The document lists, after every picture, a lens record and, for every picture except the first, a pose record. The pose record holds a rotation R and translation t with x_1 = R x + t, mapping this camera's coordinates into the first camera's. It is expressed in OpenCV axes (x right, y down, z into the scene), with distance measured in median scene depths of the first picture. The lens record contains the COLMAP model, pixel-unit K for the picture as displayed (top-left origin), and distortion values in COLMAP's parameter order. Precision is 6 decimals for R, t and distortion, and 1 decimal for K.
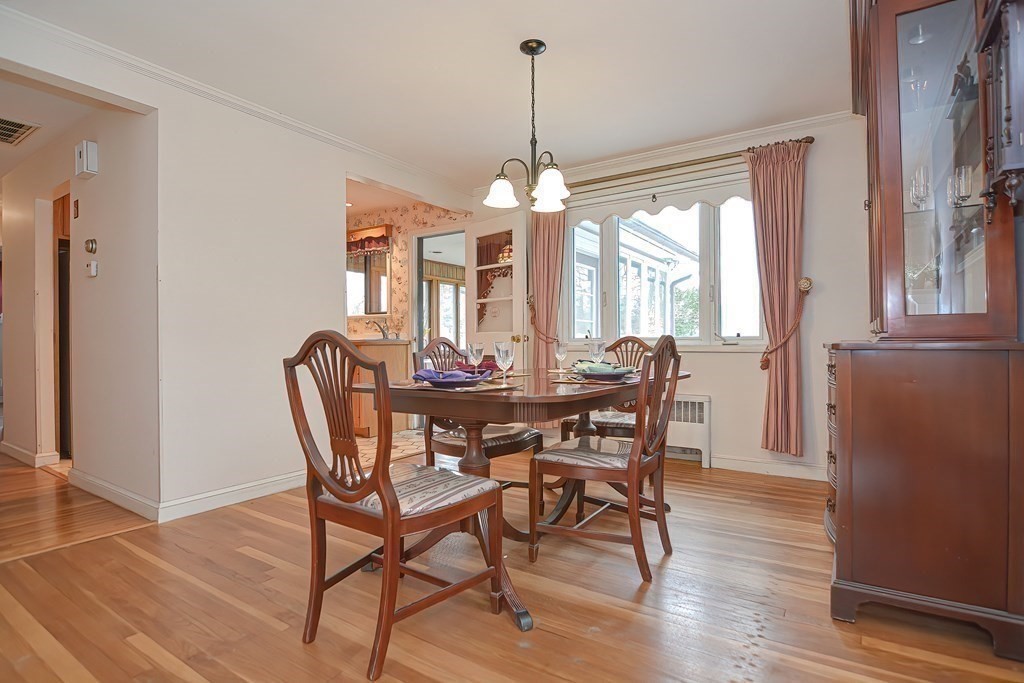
lens RADIAL K [[498.9, 0, 515.4], [0, 498.9, 342.1], [0, 0, 1]] dist [-0.000502, -0.013429]
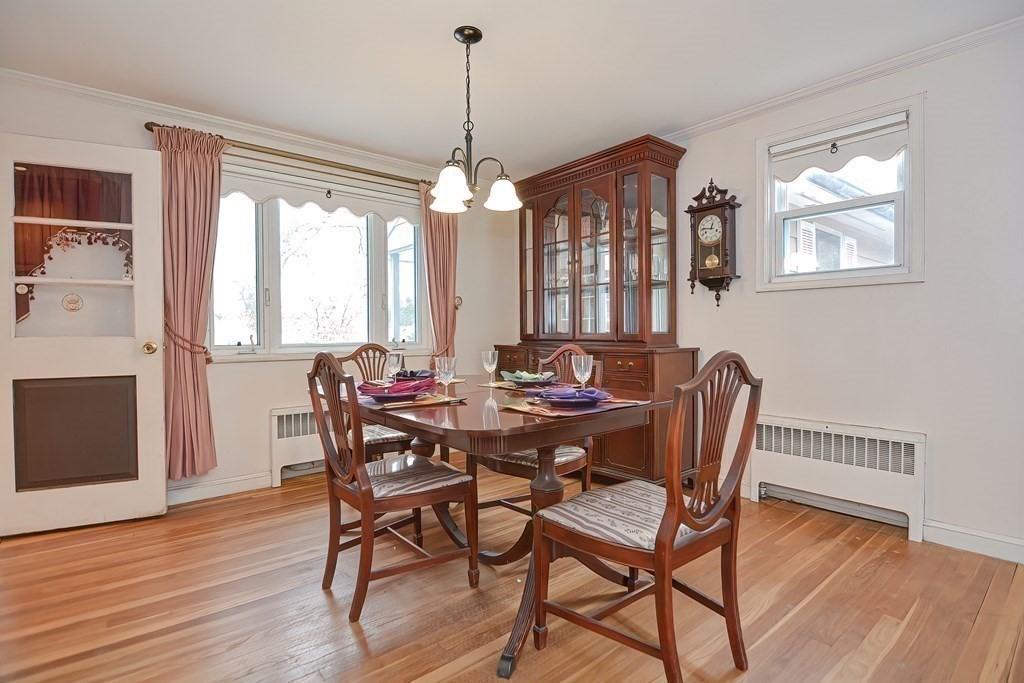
lens RADIAL K [[498.9, 0, 515.4], [0, 498.9, 342.1], [0, 0, 1]] dist [-0.000502, -0.013429]
pose [[0.289377, -0.011917, 0.957141, -0.590670], [0.007801, 0.999919, 0.010091, -0.021371], [-0.957184, 0.004547, 0.289446, 0.456738]]
